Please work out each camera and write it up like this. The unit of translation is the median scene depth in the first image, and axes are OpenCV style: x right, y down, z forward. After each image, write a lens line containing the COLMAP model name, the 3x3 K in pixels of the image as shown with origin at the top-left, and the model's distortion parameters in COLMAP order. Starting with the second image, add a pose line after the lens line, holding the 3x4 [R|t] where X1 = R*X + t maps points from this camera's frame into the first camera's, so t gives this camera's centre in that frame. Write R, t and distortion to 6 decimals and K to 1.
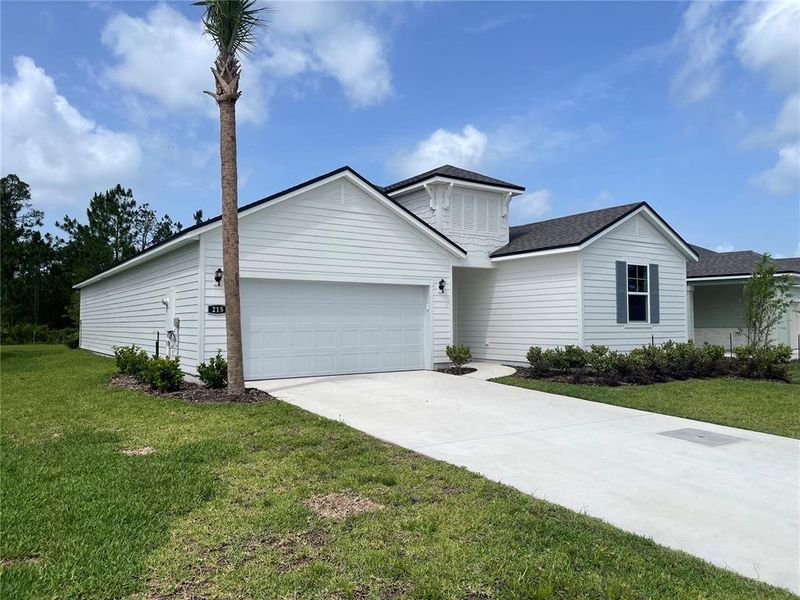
lens RADIAL K [[609.4, 0, 397.4], [0, 609.4, 305.9], [0, 0, 1]] dist [0.037412, -0.011454]
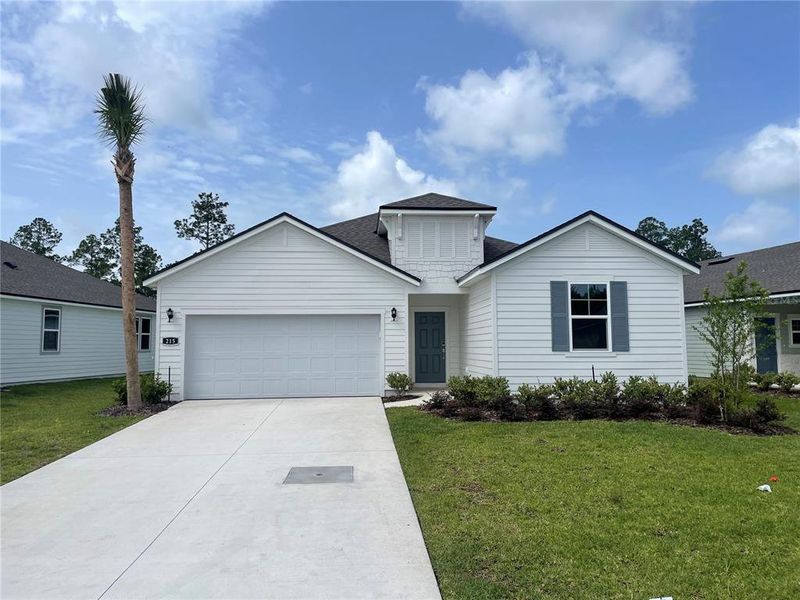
lens RADIAL K [[575.8, 0, 405.2], [0, 575.8, 299.2], [0, 0, 1]] dist [-0.014367, 0.008624]
pose [[0.874966, -0.040006, -0.482528, 0.549691], [0.019030, 0.998652, -0.048291, -0.010779], [0.483810, 0.033071, 0.874548, 0.162055]]
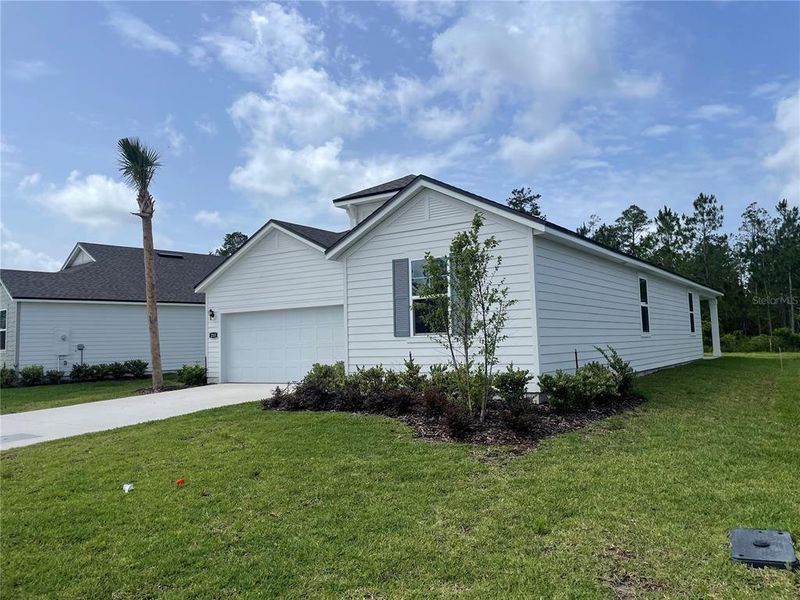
lens RADIAL K [[609.4, 0, 398.6], [0, 609.4, 294.0], [0, 0, 1]] dist [0.037412, -0.011454]
pose [[0.377038, -0.082513, -0.922515, 1.050885], [0.051955, 0.996340, -0.067882, 0.025021], [0.924739, -0.022336, 0.379945, 0.671541]]
